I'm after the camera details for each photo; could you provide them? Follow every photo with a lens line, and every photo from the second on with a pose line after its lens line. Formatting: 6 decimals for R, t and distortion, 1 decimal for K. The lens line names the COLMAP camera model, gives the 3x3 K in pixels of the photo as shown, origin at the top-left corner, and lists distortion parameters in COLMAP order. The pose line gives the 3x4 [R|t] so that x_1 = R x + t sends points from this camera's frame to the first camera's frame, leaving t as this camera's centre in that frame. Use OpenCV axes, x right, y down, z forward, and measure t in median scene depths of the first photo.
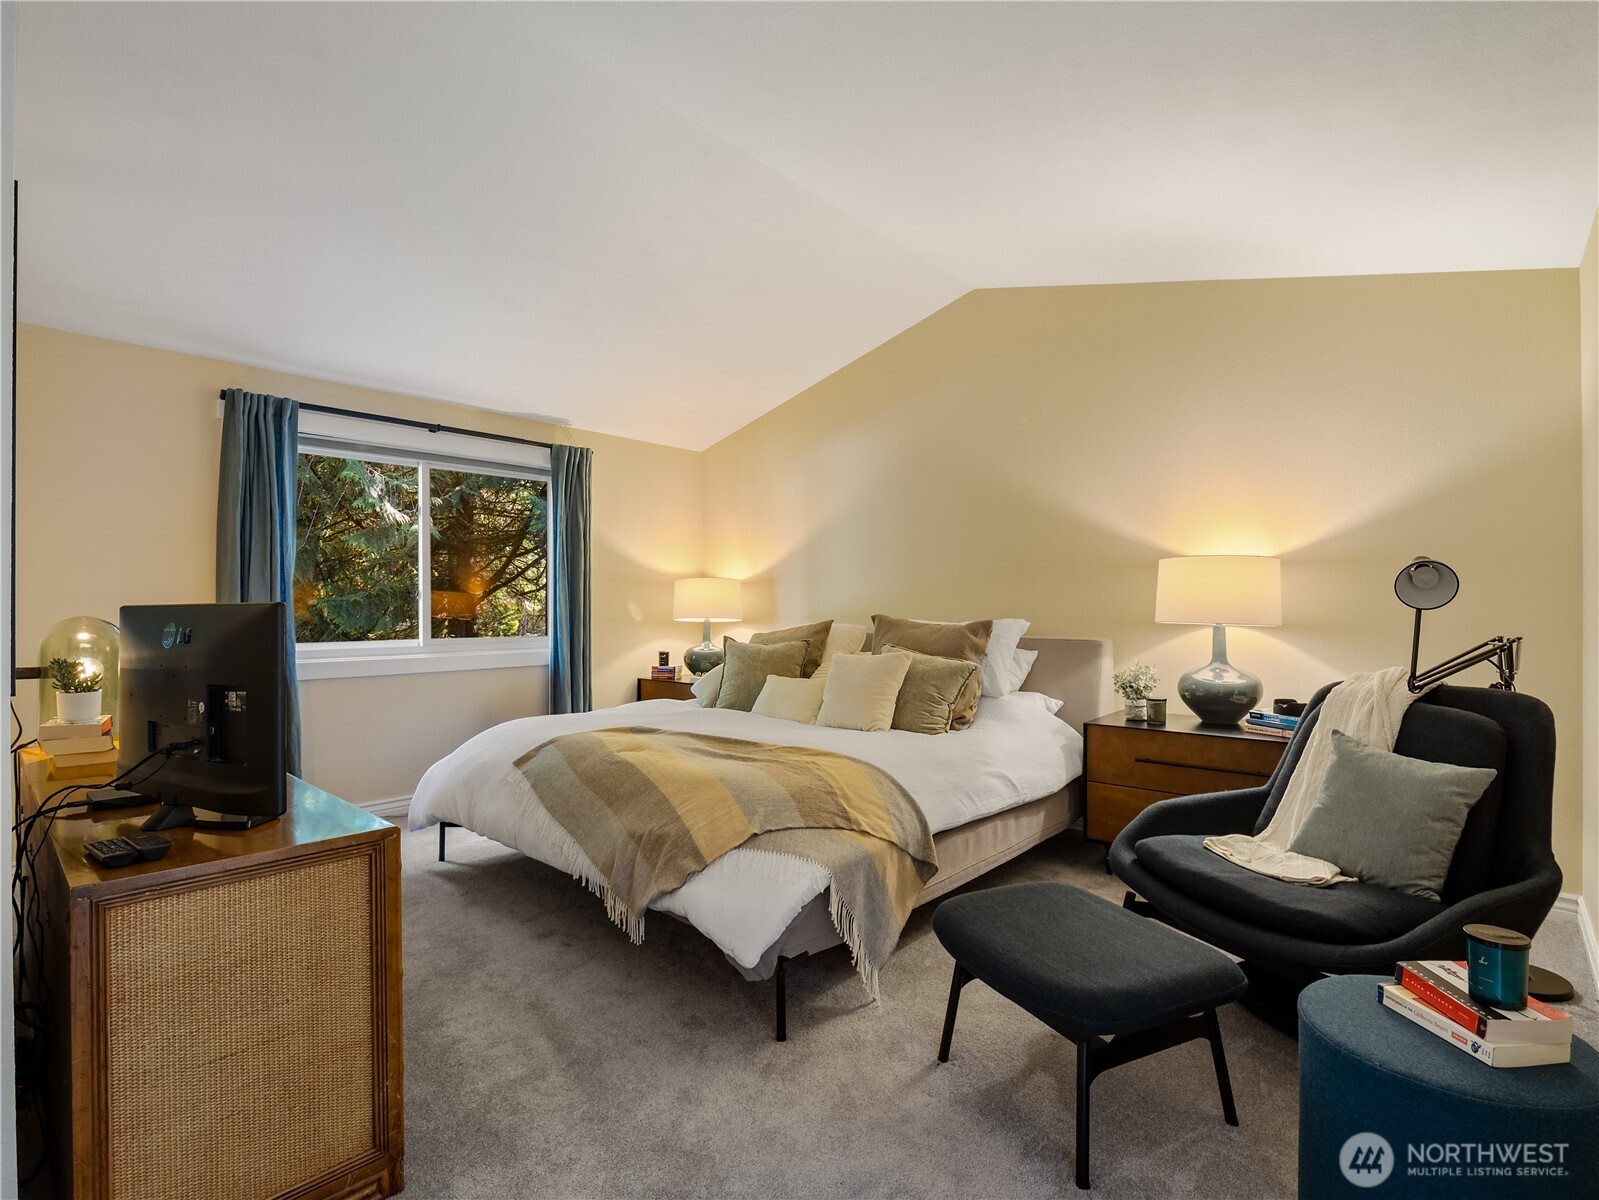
lens RADIAL K [[776.3, 0, 800.6], [0, 776.3, 605.8], [0, 0, 1]] dist [0.000373, 0.000123]
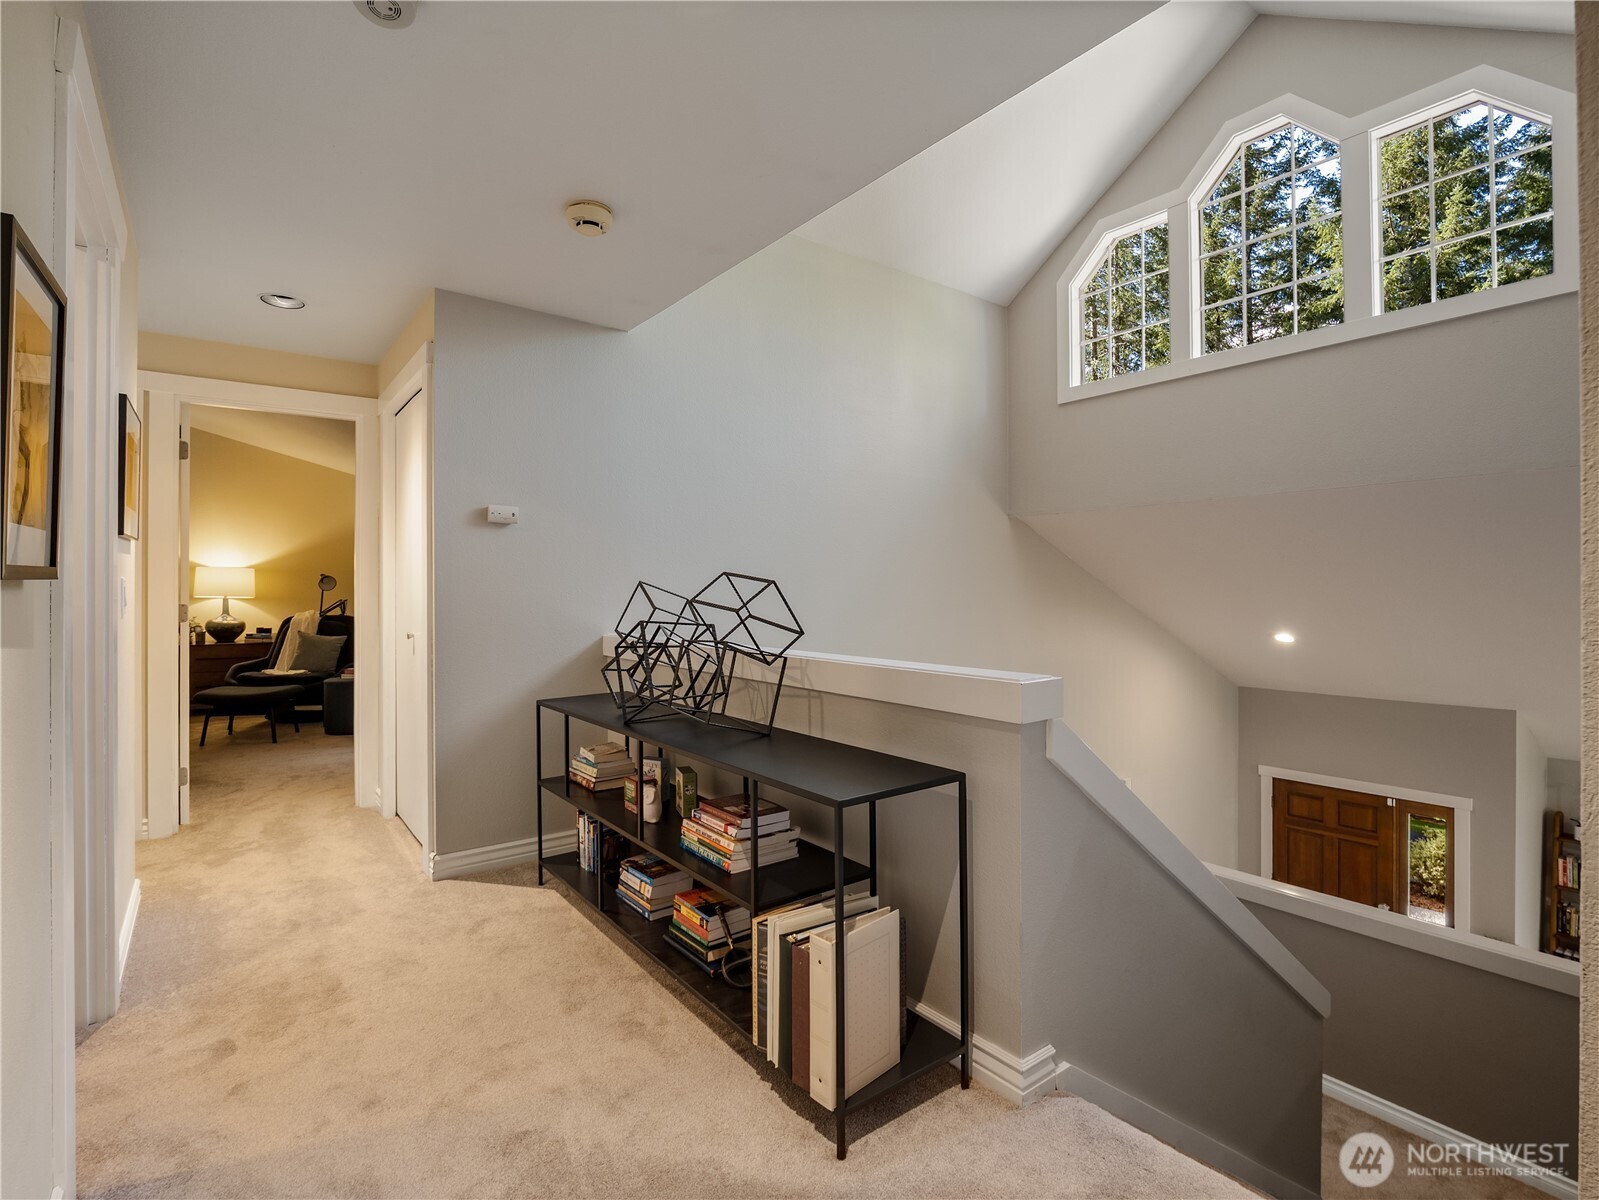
lens RADIAL K [[776.3, 0, 800.6], [0, 776.3, 597.8], [0, 0, 1]] dist [0.000373, 0.000123]
pose [[0.163788, 0.008601, 0.986458, -1.536614], [-0.007036, 0.999947, -0.007550, 0.034003], [-0.986471, -0.005704, 0.163839, -1.103821]]
